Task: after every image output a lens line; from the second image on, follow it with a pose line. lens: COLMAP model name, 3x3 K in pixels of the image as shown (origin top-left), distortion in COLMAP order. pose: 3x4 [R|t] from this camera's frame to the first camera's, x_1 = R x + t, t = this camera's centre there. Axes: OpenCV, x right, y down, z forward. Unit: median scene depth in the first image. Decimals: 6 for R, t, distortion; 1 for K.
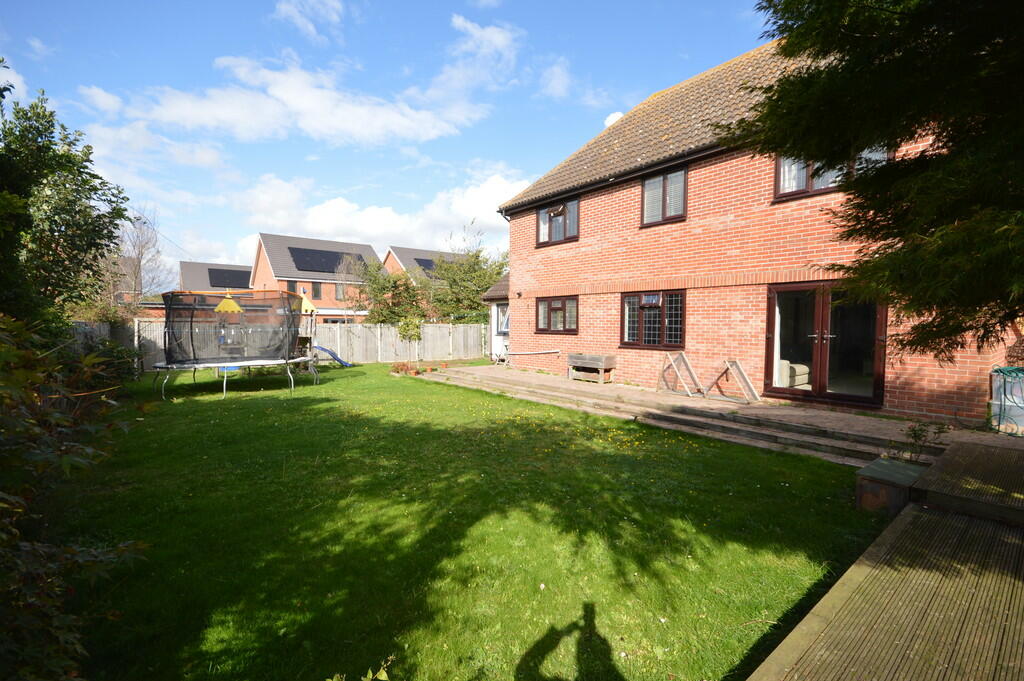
lens RADIAL K [[454.0, 0, 510.5], [0, 454.0, 350.8], [0, 0, 1]] dist [0.000080, -0.011138]
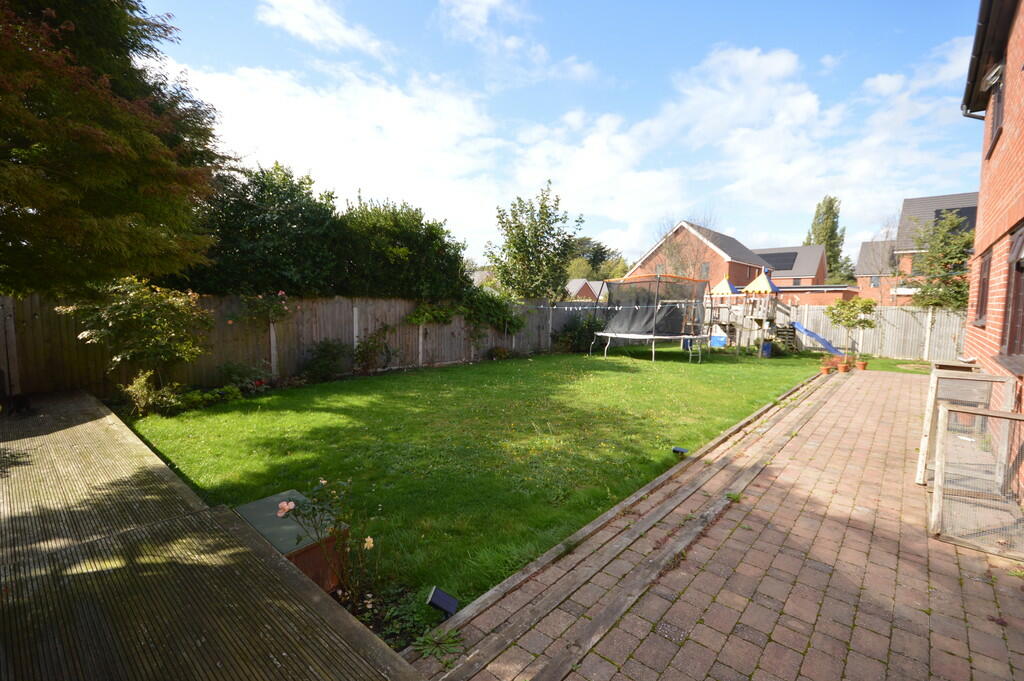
lens RADIAL K [[463.3, 0, 535.6], [0, 463.3, 355.4], [0, 0, 1]] dist [0.014320, 0.000077]
pose [[0.181308, 0.112785, -0.976937, 0.612244], [-0.067821, 0.992471, 0.101992, -0.031247], [0.981085, 0.047765, 0.187592, 0.472161]]
